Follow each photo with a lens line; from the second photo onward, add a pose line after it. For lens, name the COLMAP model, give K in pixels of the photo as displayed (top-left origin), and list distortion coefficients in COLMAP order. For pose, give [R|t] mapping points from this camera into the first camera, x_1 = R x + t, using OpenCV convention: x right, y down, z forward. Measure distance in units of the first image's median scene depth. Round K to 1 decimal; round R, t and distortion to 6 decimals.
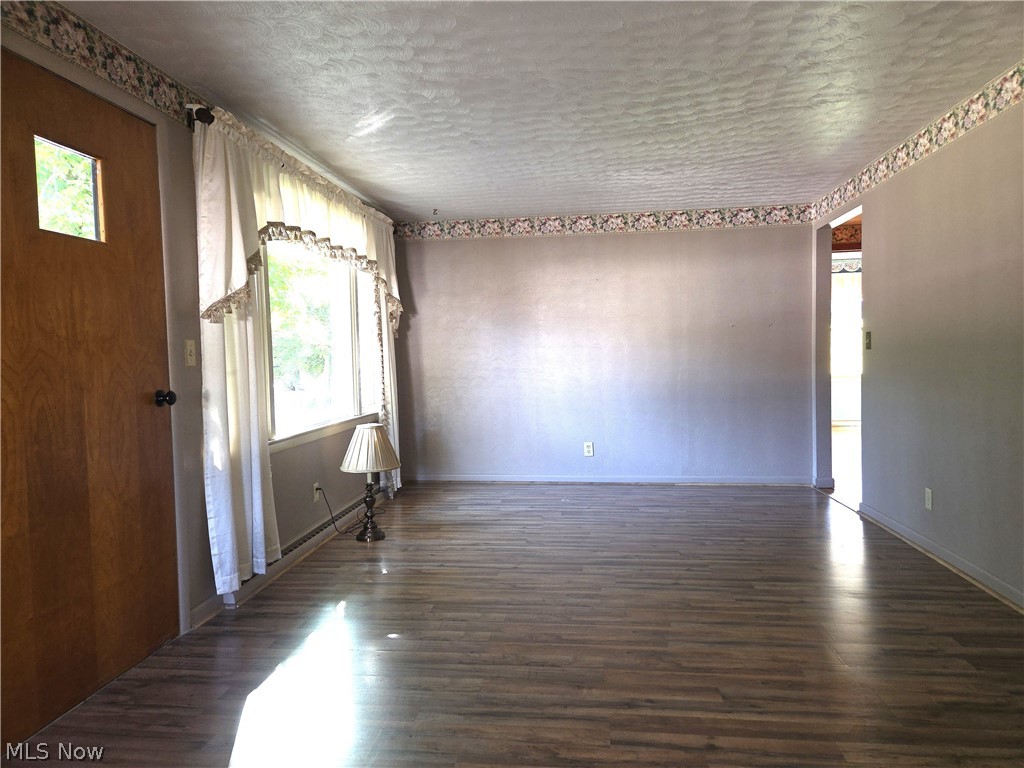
lens RADIAL K [[684.4, 0, 511.4], [0, 684.4, 384.5], [0, 0, 1]] dist [0.000525, -0.000294]
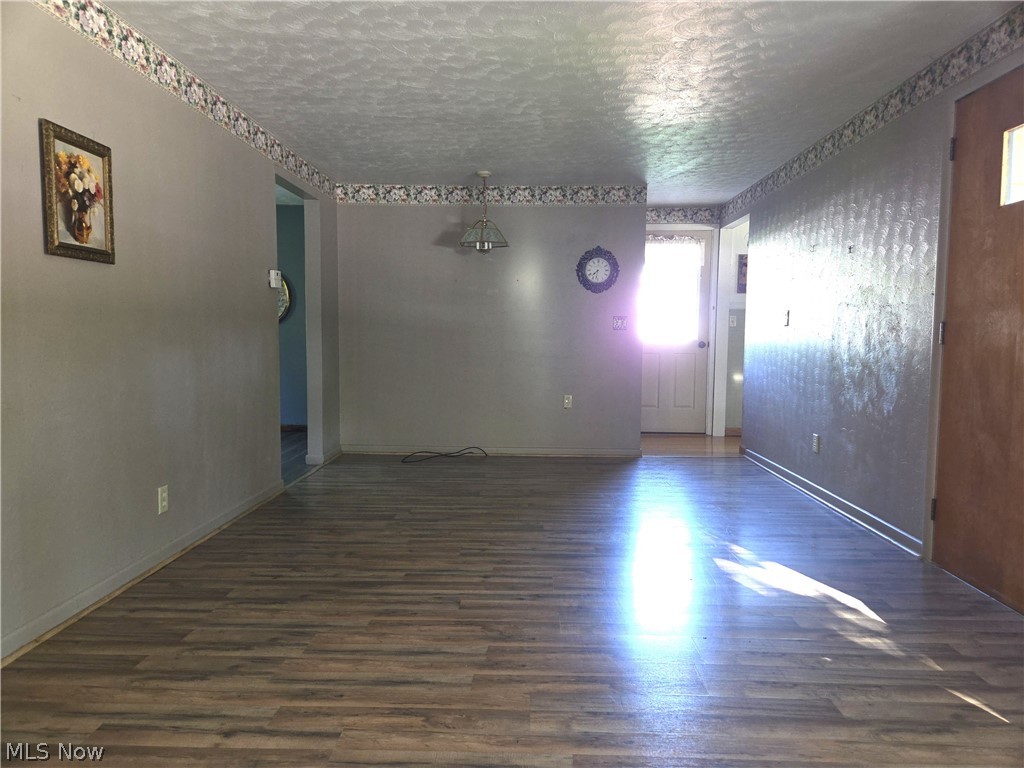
lens RADIAL K [[684.4, 0, 512.0], [0, 684.4, 384.0], [0, 0, 1]] dist [0.000525, -0.000294]
pose [[-0.995836, 0.024881, -0.087700, 0.308858], [0.013926, 0.992262, 0.123382, -0.065986], [0.090091, 0.121647, -0.988476, 2.113648]]
